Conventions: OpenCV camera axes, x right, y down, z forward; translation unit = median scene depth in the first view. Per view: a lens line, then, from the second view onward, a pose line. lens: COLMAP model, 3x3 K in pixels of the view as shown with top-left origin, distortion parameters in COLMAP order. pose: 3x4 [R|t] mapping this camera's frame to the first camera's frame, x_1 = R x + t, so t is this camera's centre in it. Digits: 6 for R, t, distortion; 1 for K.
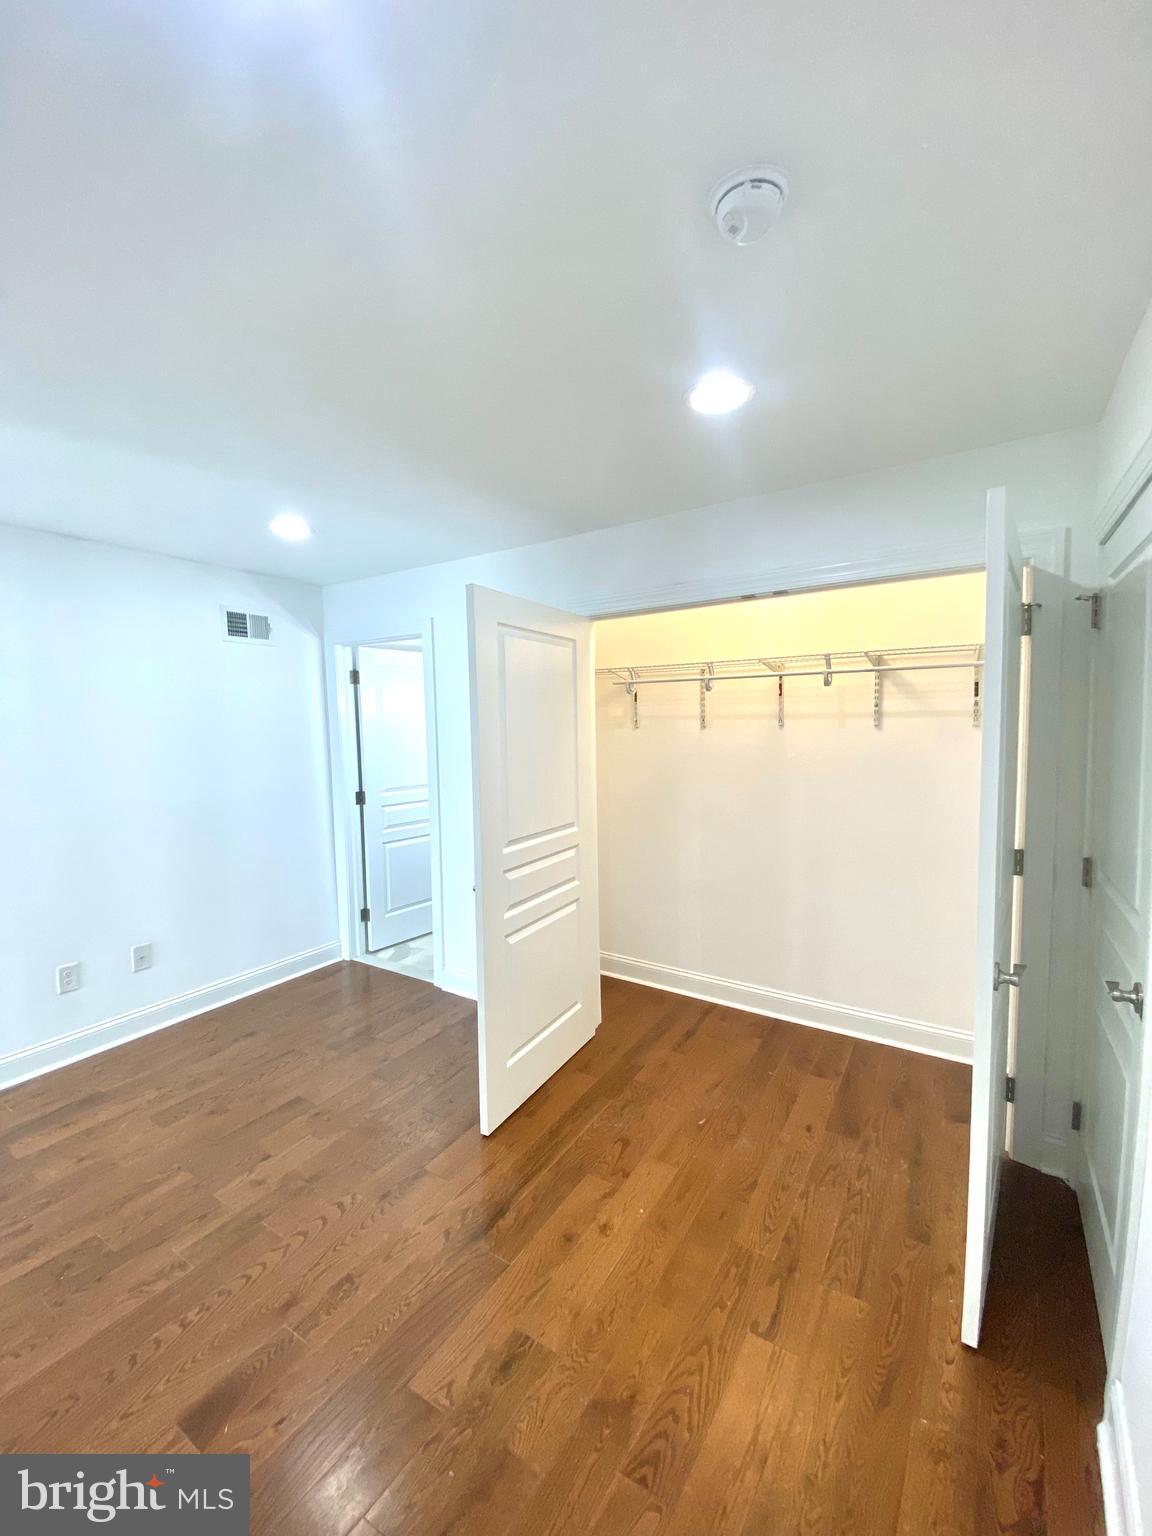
lens RADIAL K [[627.7, 0, 572.9], [0, 627.7, 762.4], [0, 0, 1]] dist [-0.007637, -0.008248]
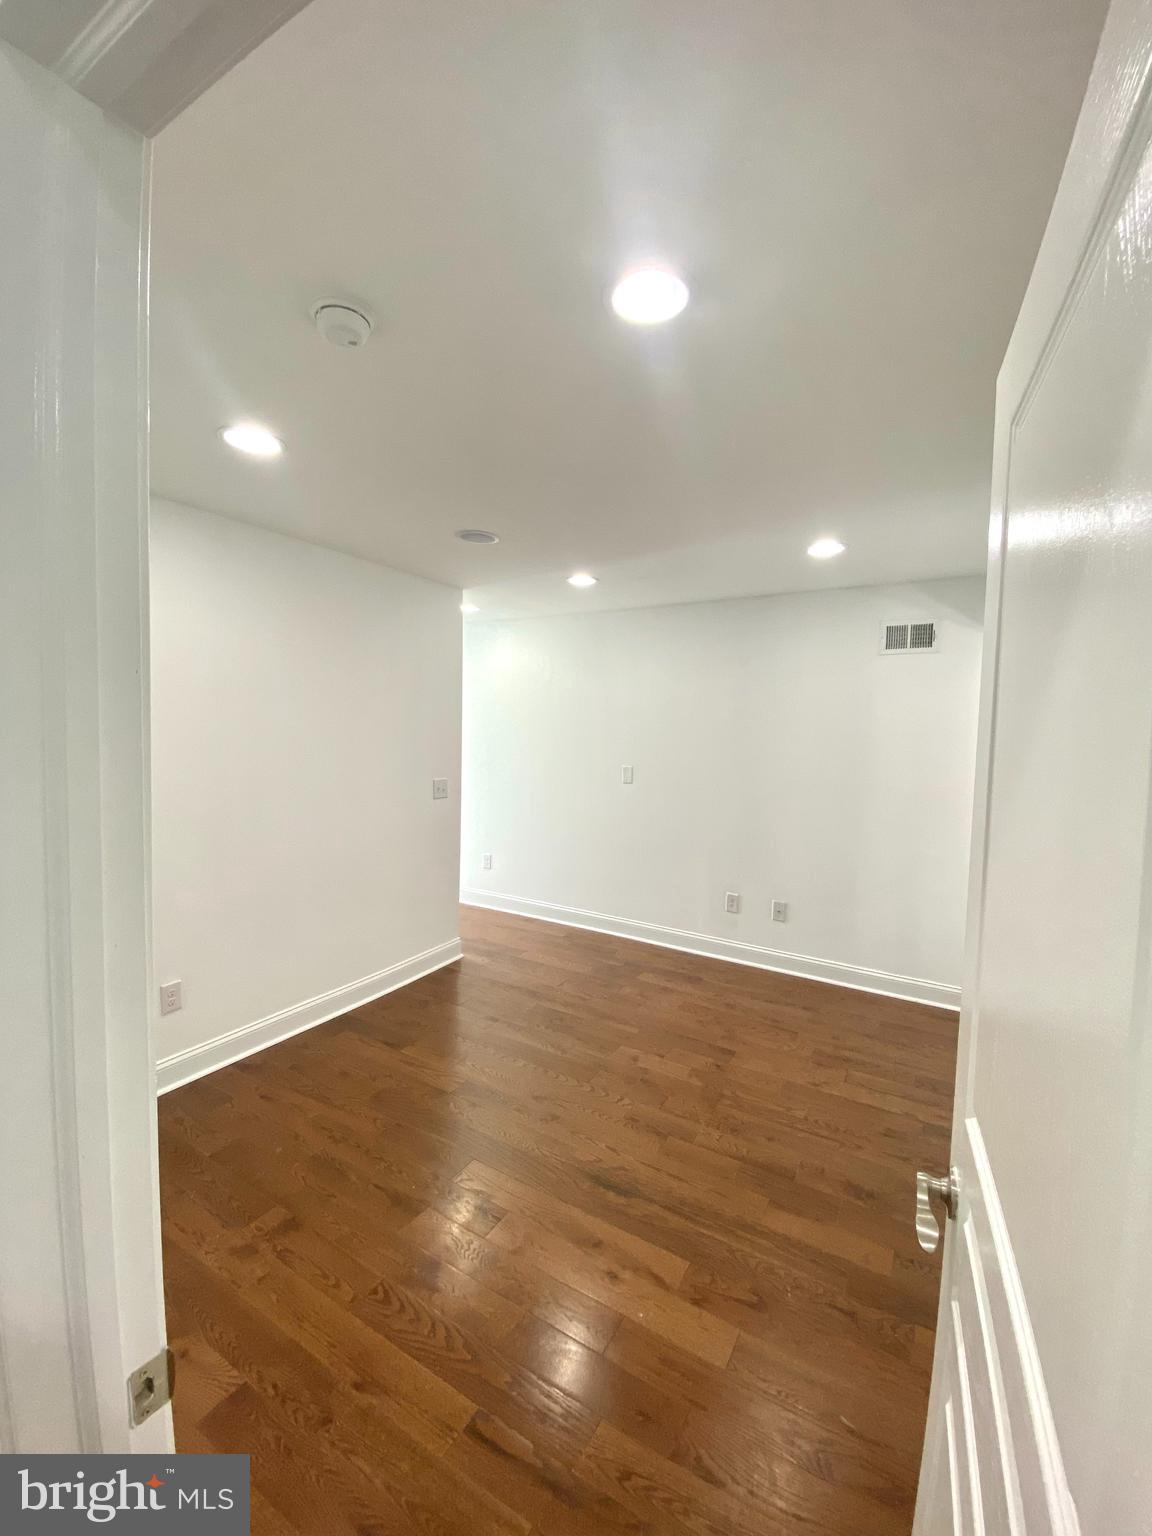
lens RADIAL K [[627.7, 0, 581.0], [0, 627.7, 767.4], [0, 0, 1]] dist [-0.007637, -0.008248]
pose [[0.035702, 0.088869, -0.995403, 0.851336], [-0.096119, 0.991726, 0.085093, -0.077743], [0.994729, 0.092639, 0.043948, 0.788928]]
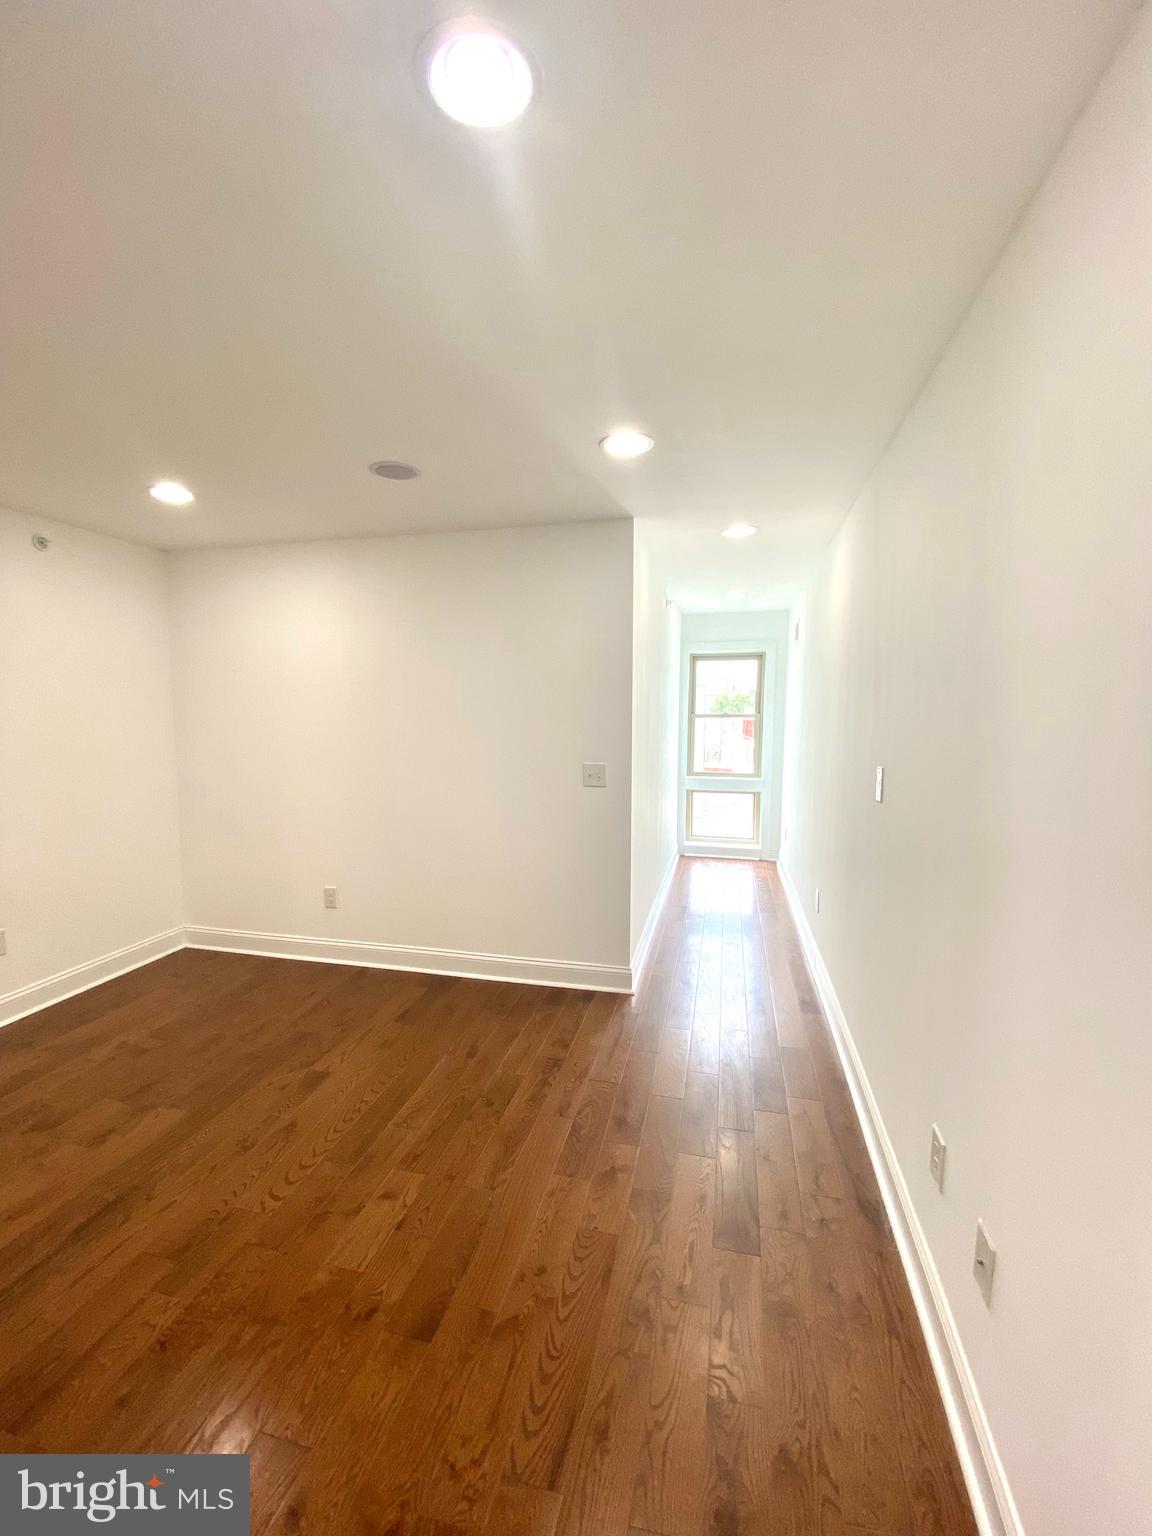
lens RADIAL K [[627.7, 0, 576.4], [0, 627.7, 768.8], [0, 0, 1]] dist [-0.007637, -0.008248]
pose [[-0.942697, 0.057412, -0.328672, -0.527296], [-0.004899, 0.982596, 0.185691, -0.117800], [0.333613, 0.176660, -0.926009, 1.904856]]
